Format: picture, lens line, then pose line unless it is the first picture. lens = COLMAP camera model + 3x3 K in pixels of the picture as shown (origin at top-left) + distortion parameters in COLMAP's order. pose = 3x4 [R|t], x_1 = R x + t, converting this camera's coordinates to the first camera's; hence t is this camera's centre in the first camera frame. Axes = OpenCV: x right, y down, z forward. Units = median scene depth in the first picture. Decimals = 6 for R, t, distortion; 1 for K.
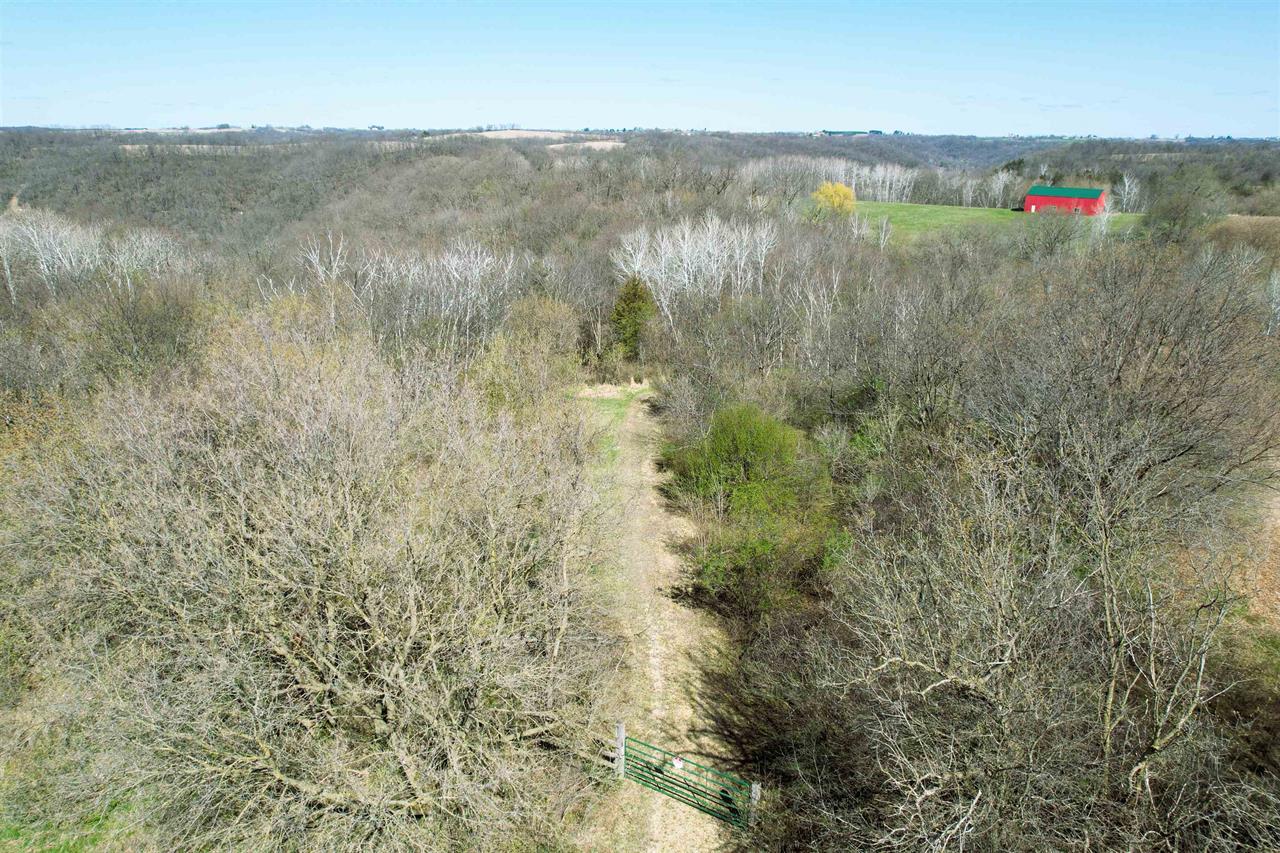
lens RADIAL K [[830.1, 0, 640.1], [0, 830.1, 424.3], [0, 0, 1]] dist [-0.004502, 0.000141]
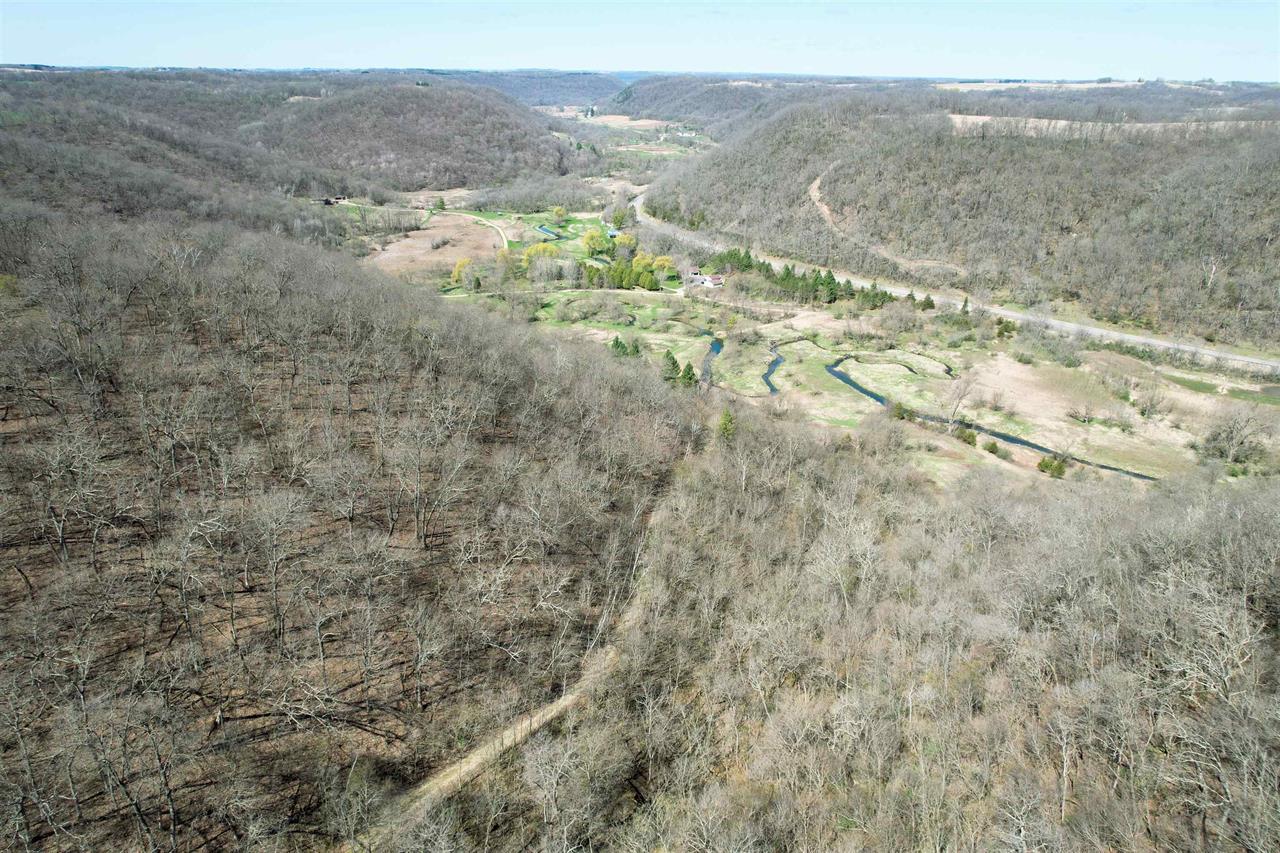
lens RADIAL K [[830.1, 0, 641.9], [0, 830.1, 427.2], [0, 0, 1]] dist [-0.004502, 0.000141]
pose [[0.606490, 0.309915, -0.732204, -0.157458], [-0.267454, 0.946762, 0.179195, -0.133519], [0.748758, 0.087151, 0.657089, 0.318476]]
